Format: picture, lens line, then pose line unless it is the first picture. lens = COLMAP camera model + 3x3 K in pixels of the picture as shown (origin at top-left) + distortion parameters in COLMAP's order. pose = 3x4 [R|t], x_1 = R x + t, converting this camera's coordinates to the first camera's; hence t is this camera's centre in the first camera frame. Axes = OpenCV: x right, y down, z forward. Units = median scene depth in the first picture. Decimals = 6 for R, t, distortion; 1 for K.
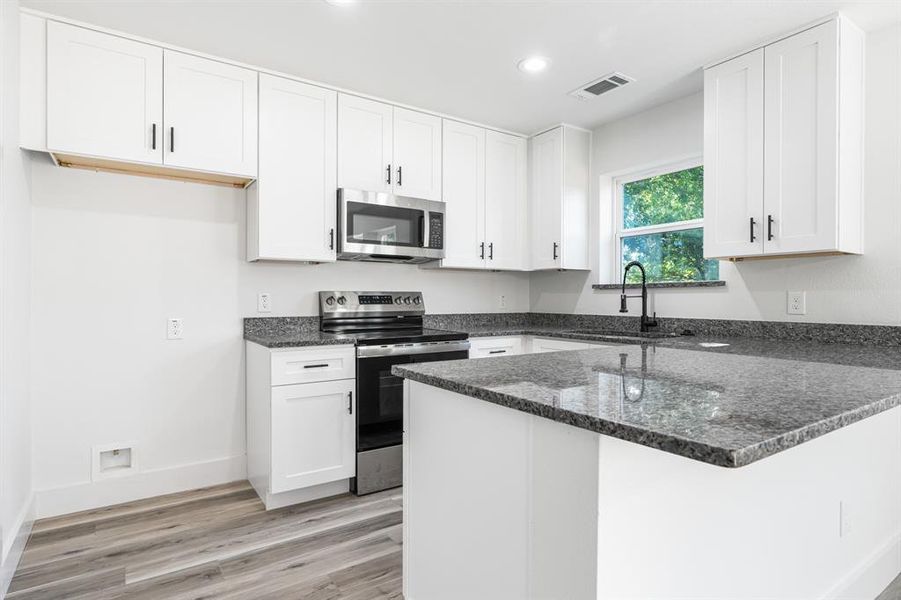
lens RADIAL K [[483.9, 0, 442.0], [0, 483.9, 301.3], [0, 0, 1]] dist [-0.011652, -0.001119]
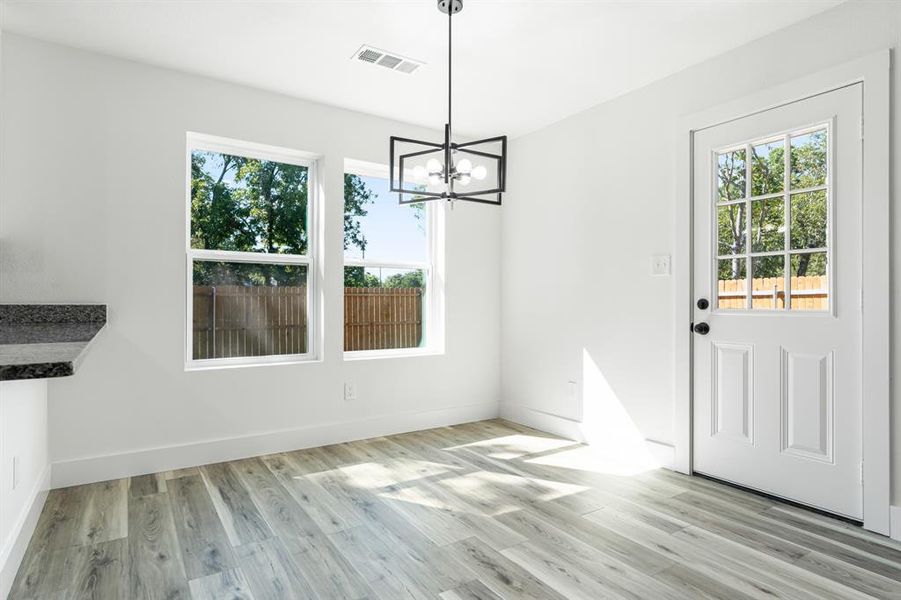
lens RADIAL K [[510.9, 0, 443.7], [0, 510.9, 304.0], [0, 0, 1]] dist [-0.007033, 0.000101]
pose [[0.010351, -0.002529, 0.999943, -0.164936], [0.006911, 0.999973, 0.002457, 0.035510], [-0.999923, 0.006885, 0.010368, -0.001856]]
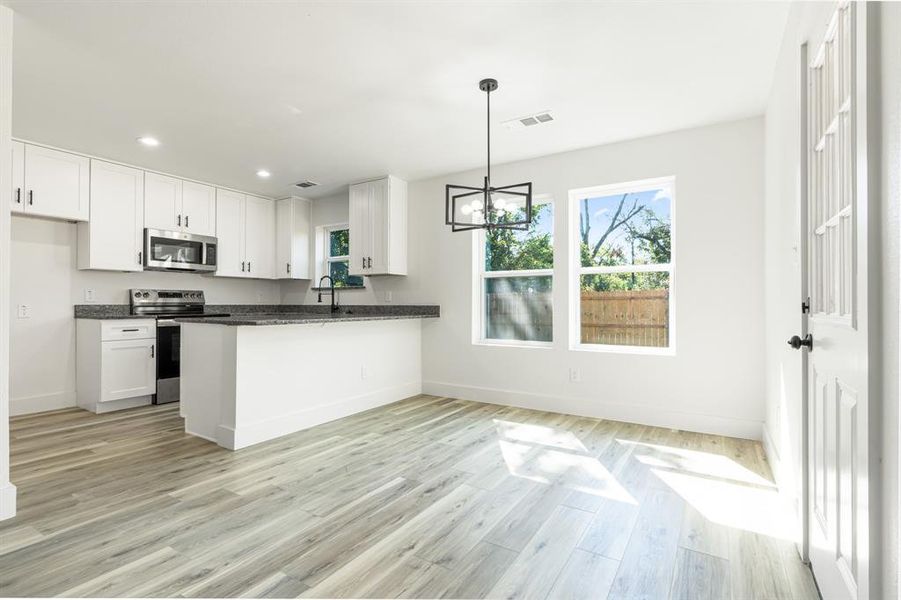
lens RADIAL K [[427.3, 0, 423.5], [0, 427.3, 301.7], [0, 0, 1]] dist [-0.004816, 0.000507]
pose [[0.926371, 0.001403, 0.376610, 0.121207], [0.002063, 0.999959, -0.008799, 0.036281], [-0.376607, 0.008928, 0.926330, -0.706776]]
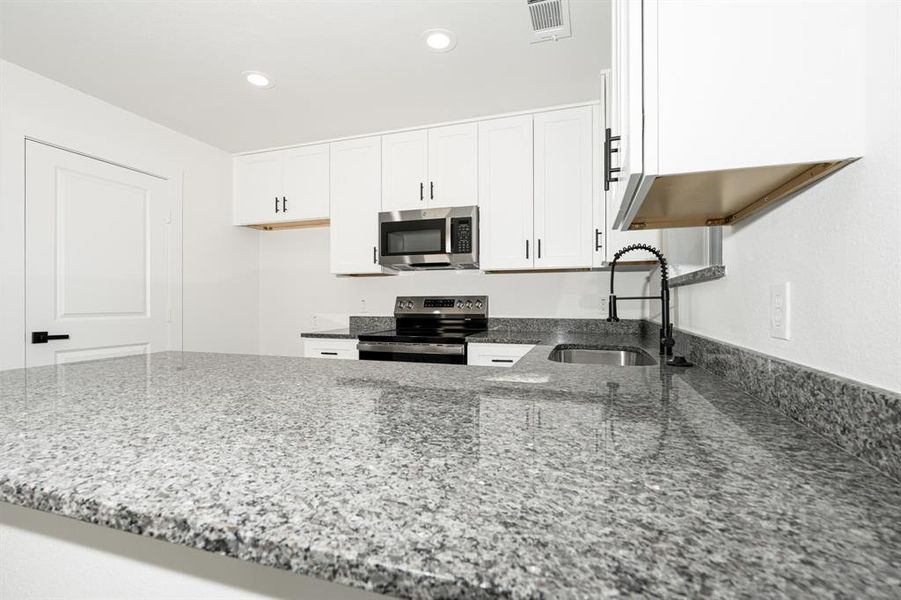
lens RADIAL K [[412.7, 0, 448.2], [0, 412.7, 300.0], [0, 0, 1]] dist [0.001336, 0.000112]
pose [[0.612672, -0.007067, -0.790306, 0.693636], [-0.001148, 0.999951, -0.009832, -0.001526], [0.790337, 0.006931, 0.612633, 0.471748]]
